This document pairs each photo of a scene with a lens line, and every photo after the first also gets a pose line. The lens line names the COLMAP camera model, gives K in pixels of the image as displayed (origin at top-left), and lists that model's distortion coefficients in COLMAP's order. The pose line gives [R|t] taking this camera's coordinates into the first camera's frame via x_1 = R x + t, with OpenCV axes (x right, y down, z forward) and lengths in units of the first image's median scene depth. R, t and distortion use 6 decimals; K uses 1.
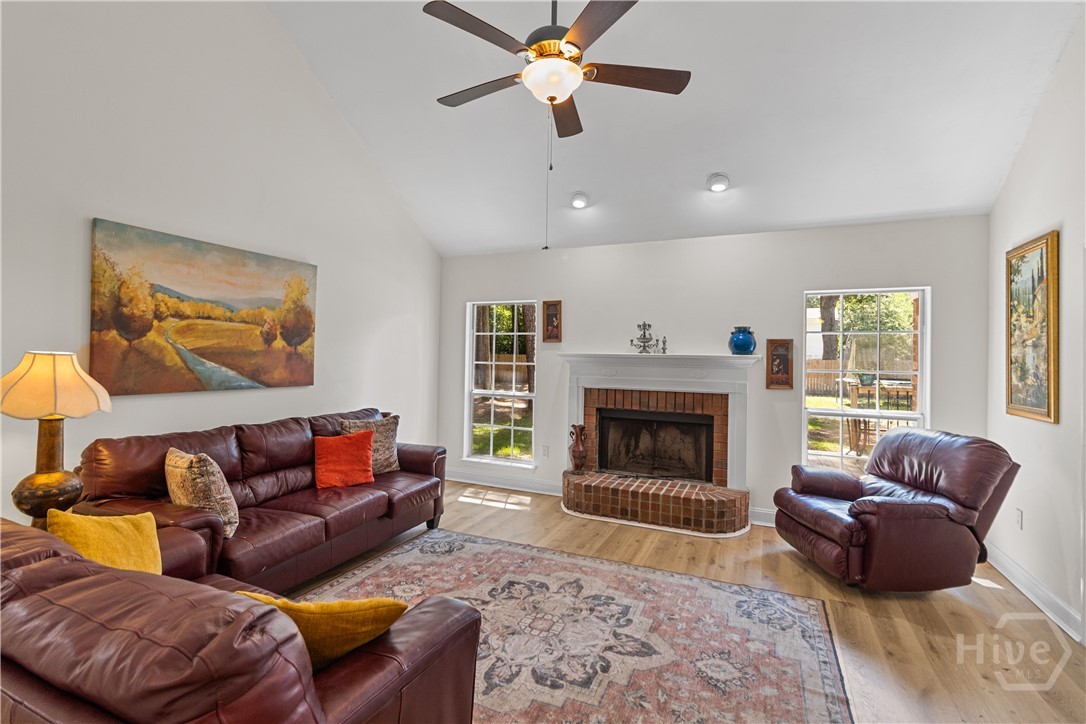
lens RADIAL K [[499.9, 0, 546.0], [0, 499.9, 350.2], [0, 0, 1]] dist [0.001000, 0.000162]
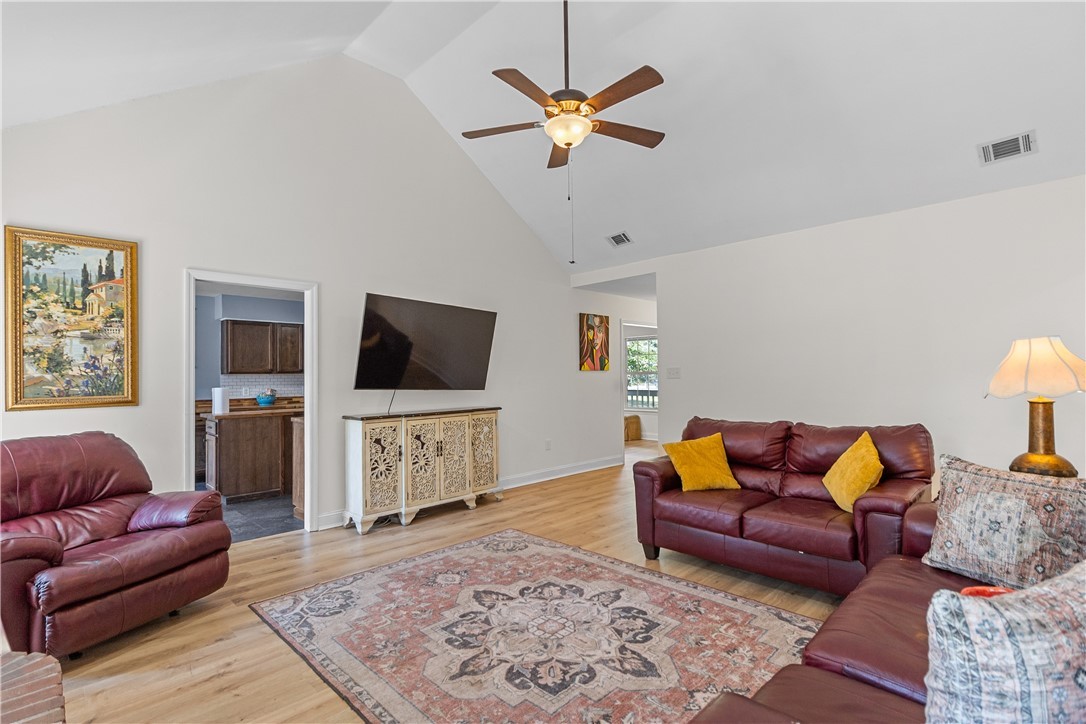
lens RADIAL K [[511.2, 0, 540.0], [0, 511.2, 367.7], [0, 0, 1]] dist [0.000343, 0.000062]
pose [[-0.926556, -0.000940, 0.376155, -0.217003], [-0.006712, 0.999879, -0.014034, 0.045424], [-0.376096, -0.015528, -0.926451, 1.178891]]
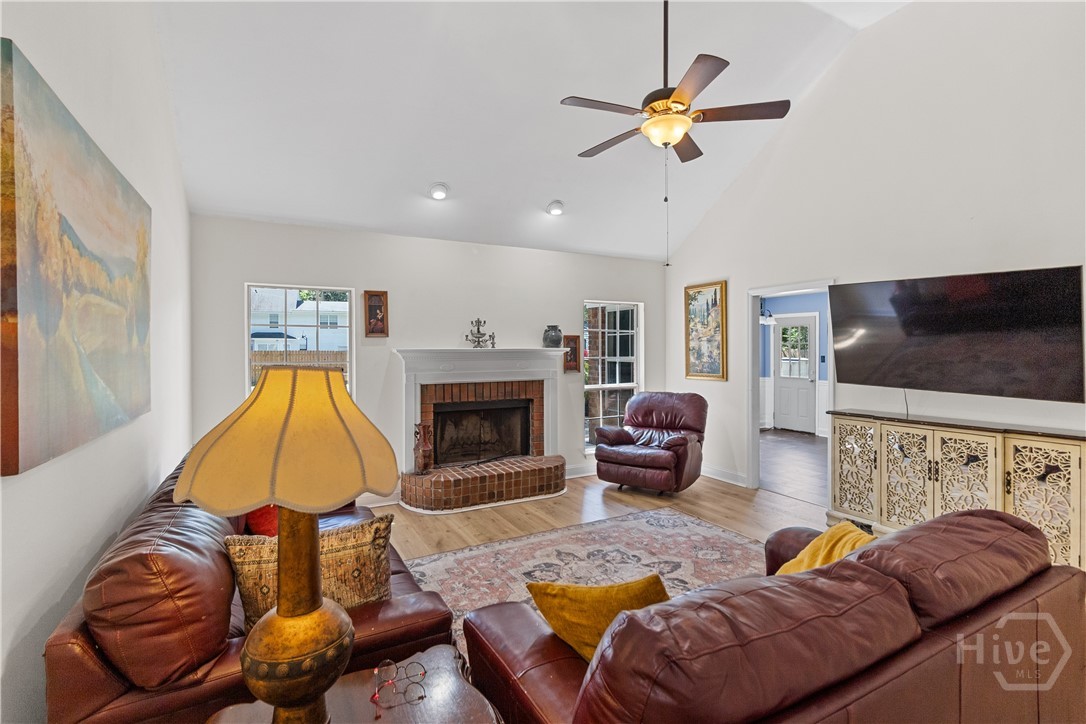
lens RADIAL K [[499.9, 0, 546.0], [0, 499.9, 350.2], [0, 0, 1]] dist [0.001000, 0.000162]
pose [[0.609666, -0.017959, 0.792455, -0.616805], [0.006817, 0.999825, 0.017414, -0.006849], [-0.792629, -0.005215, 0.609682, 0.253018]]
